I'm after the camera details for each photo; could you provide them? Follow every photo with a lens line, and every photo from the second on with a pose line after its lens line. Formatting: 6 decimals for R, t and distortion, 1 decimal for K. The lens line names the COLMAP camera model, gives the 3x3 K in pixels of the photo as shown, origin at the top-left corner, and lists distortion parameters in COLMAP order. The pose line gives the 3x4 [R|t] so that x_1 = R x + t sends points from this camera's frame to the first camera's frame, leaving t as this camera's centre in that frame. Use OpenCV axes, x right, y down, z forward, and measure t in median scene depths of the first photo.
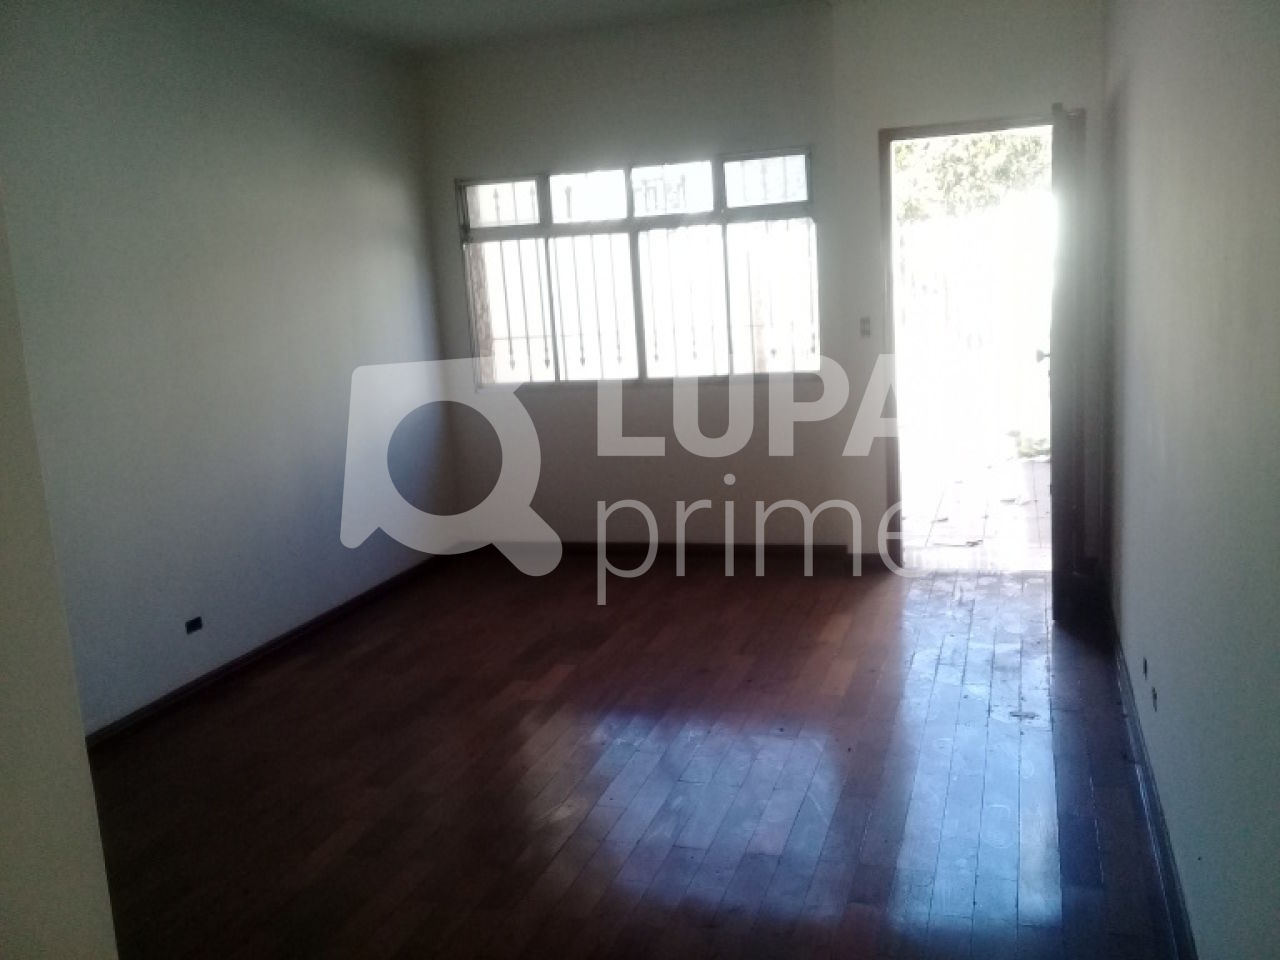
lens RADIAL K [[1172.6, 0, 640.4], [0, 1172.6, 481.4], [0, 0, 1]] dist [0.034813, -0.109566]
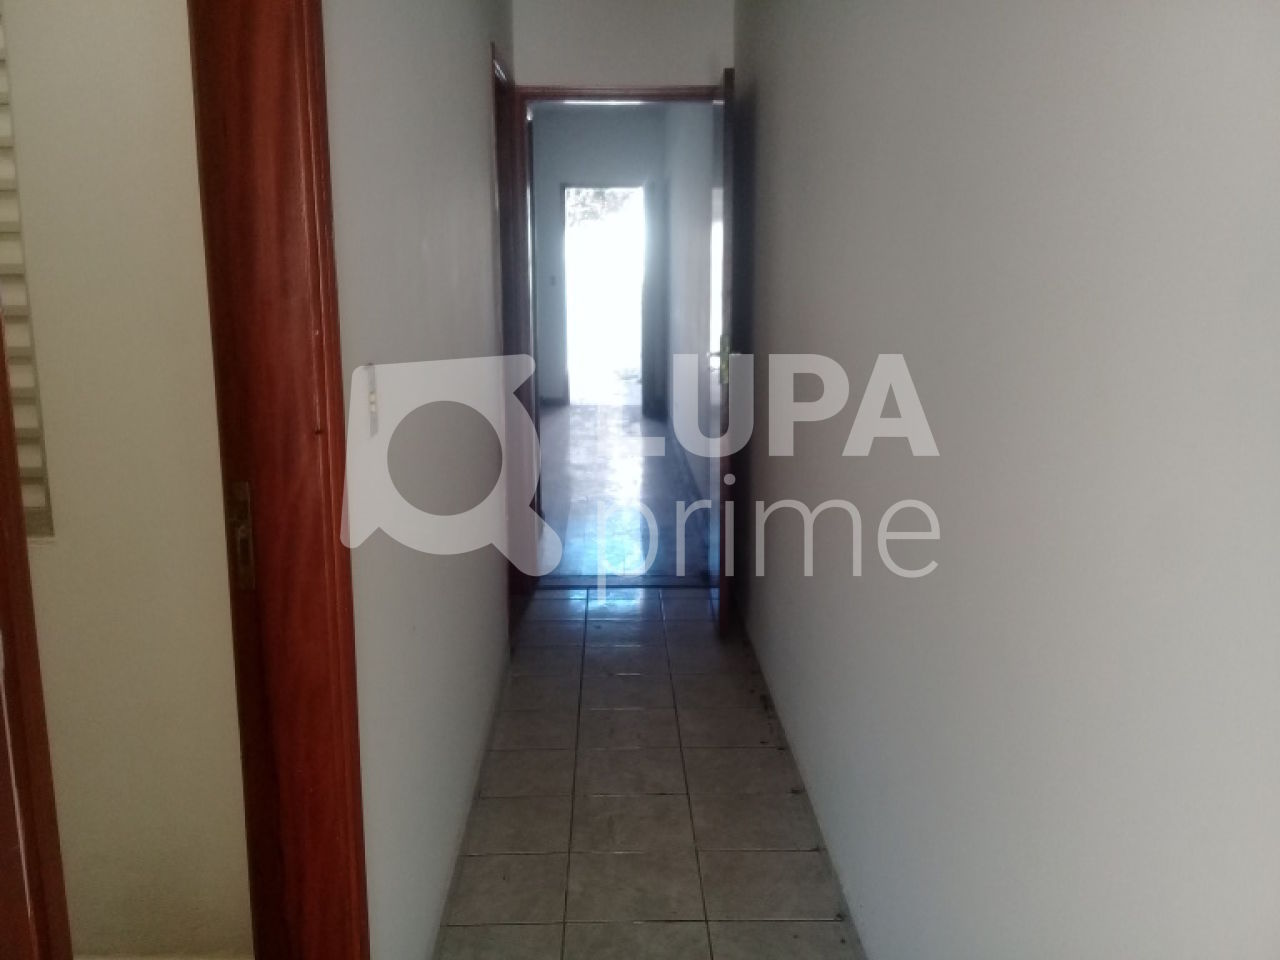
lens RADIAL K [[1172.6, 0, 640.0], [0, 1172.6, 479.0], [0, 0, 1]] dist [0.034813, -0.109566]
pose [[0.942310, -0.000547, 0.334741, -0.194806], [0.000764, 1.000000, -0.000518, 0.117811], [-0.334740, 0.000744, 0.942310, -0.534522]]
